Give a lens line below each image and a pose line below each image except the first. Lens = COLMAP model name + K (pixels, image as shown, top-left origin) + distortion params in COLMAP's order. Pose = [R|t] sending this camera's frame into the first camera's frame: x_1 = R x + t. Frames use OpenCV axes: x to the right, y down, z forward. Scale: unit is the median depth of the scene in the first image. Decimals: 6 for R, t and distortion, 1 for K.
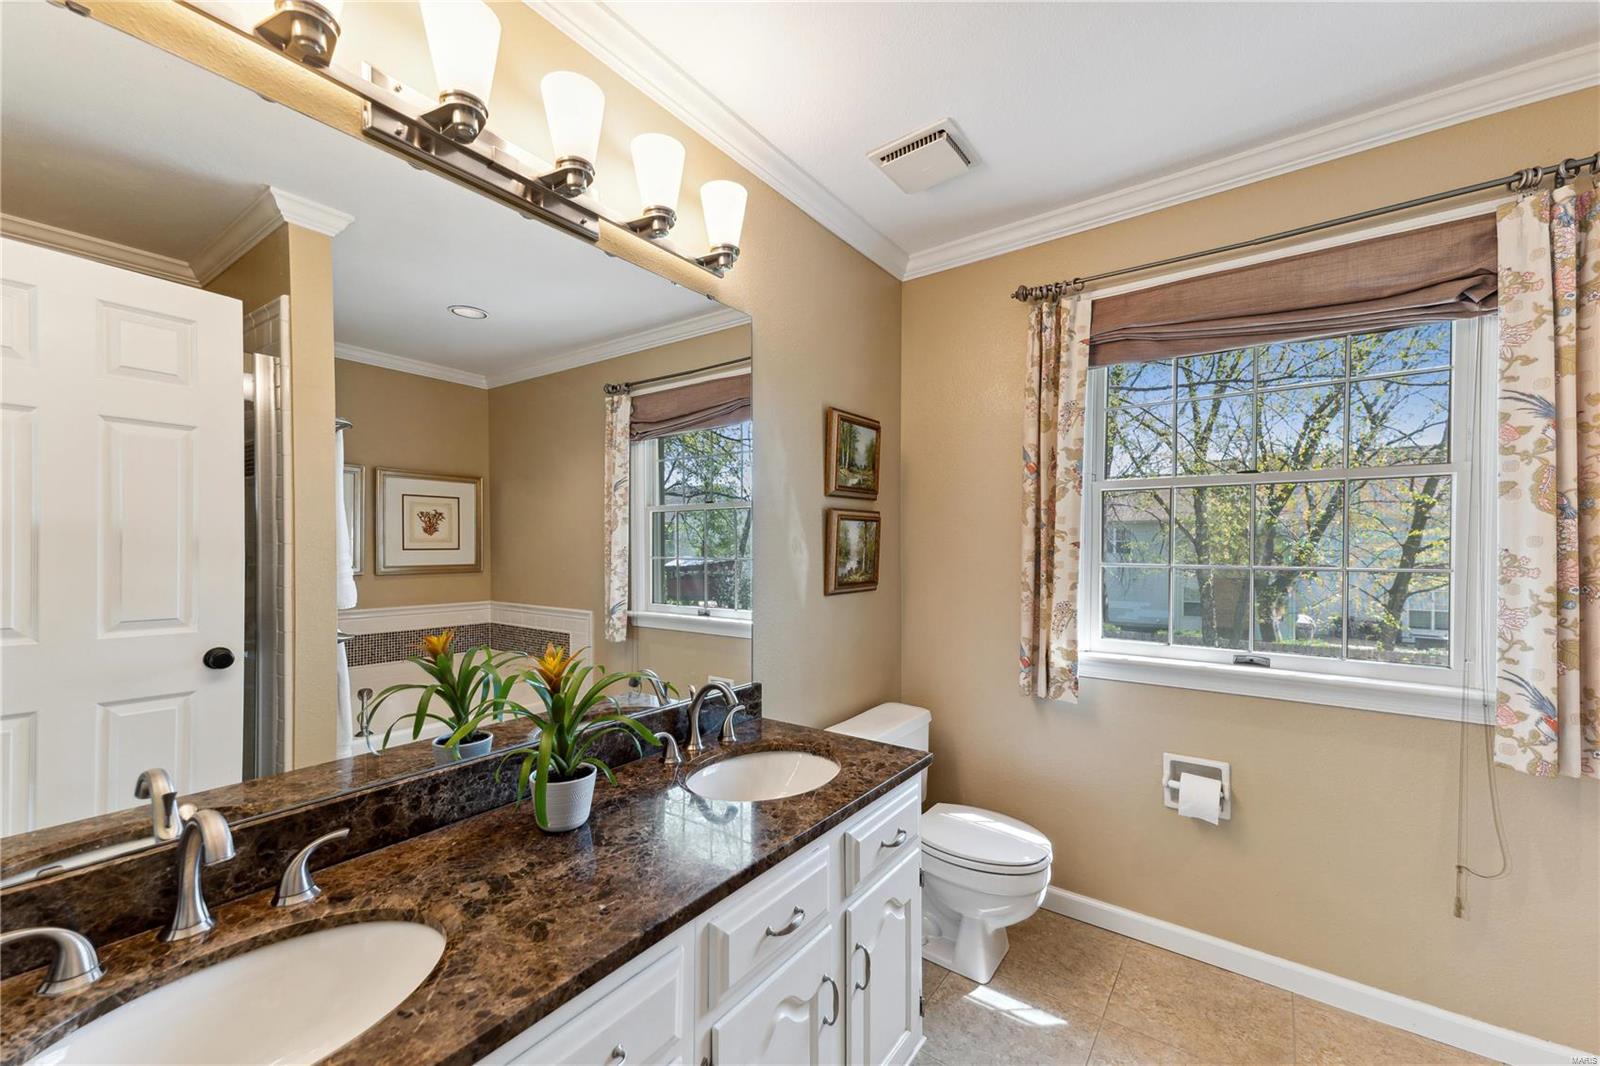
lens RADIAL K [[658.7, 0, 796.8], [0, 658.7, 548.0], [0, 0, 1]] dist [-0.000165, 0.000047]
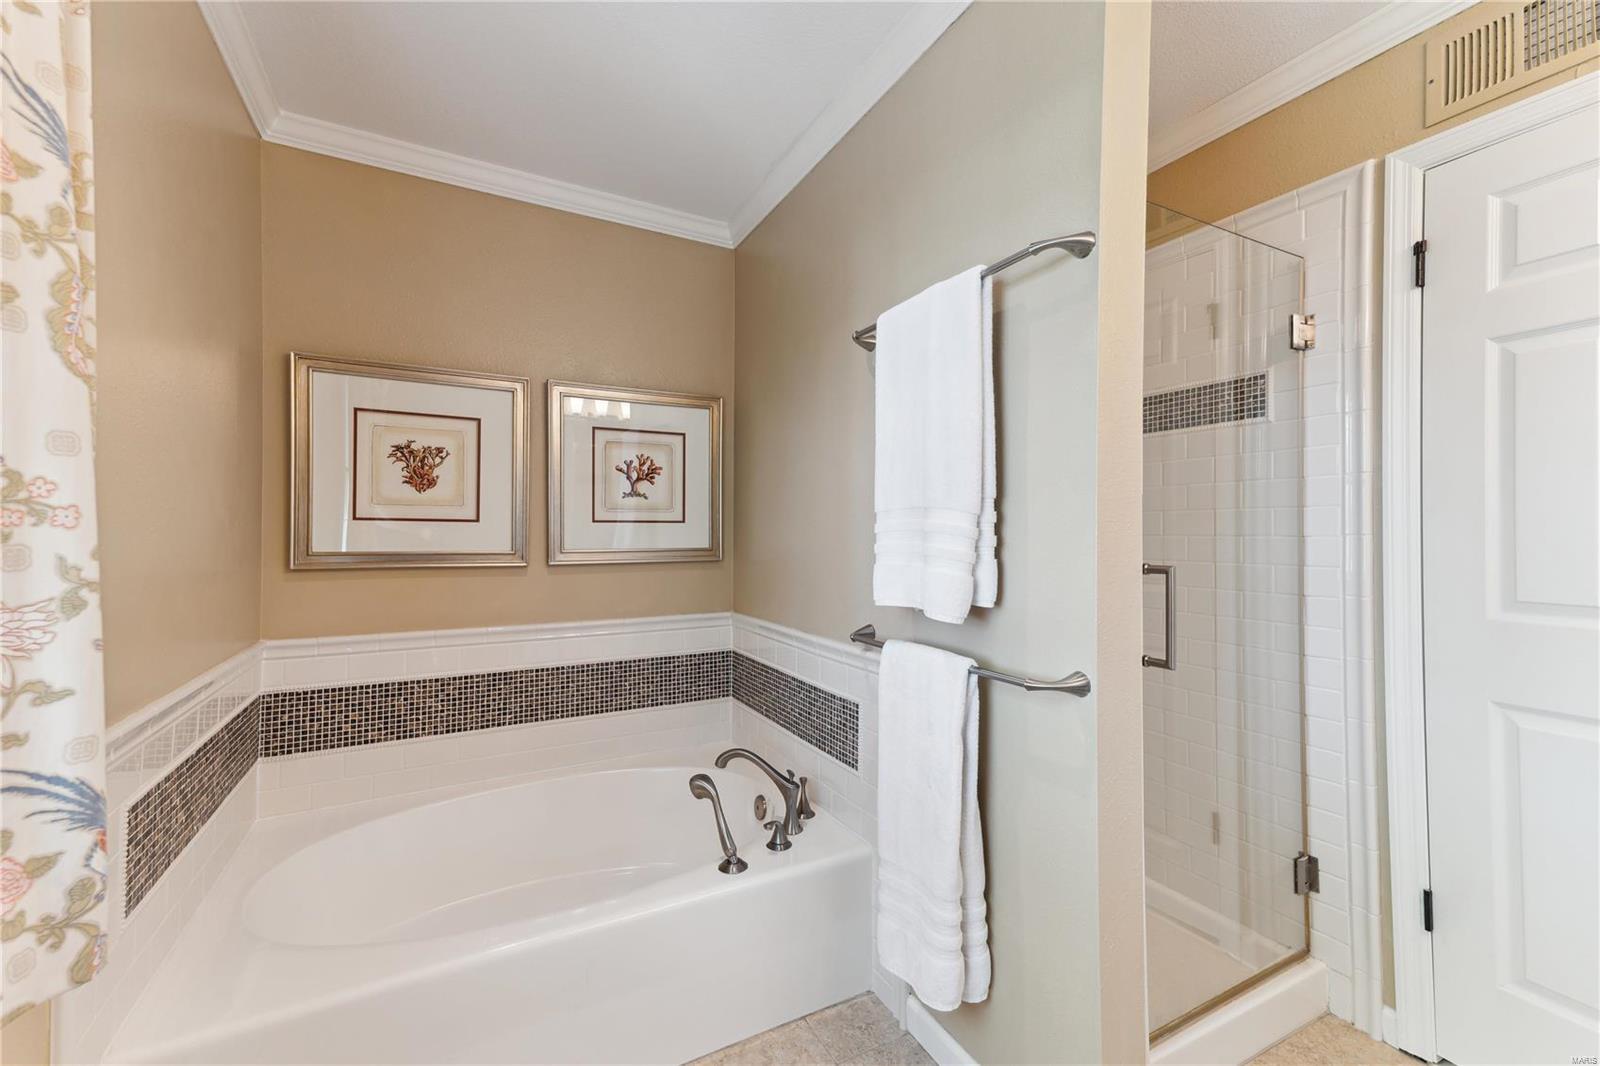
lens RADIAL K [[658.7, 0, 799.0], [0, 658.7, 529.5], [0, 0, 1]] dist [-0.000165, 0.000047]
pose [[-0.891382, -0.009914, 0.453145, 0.494332], [-0.005992, 0.999931, 0.010090, 0.038976], [-0.453214, 0.006279, -0.891380, 1.155760]]
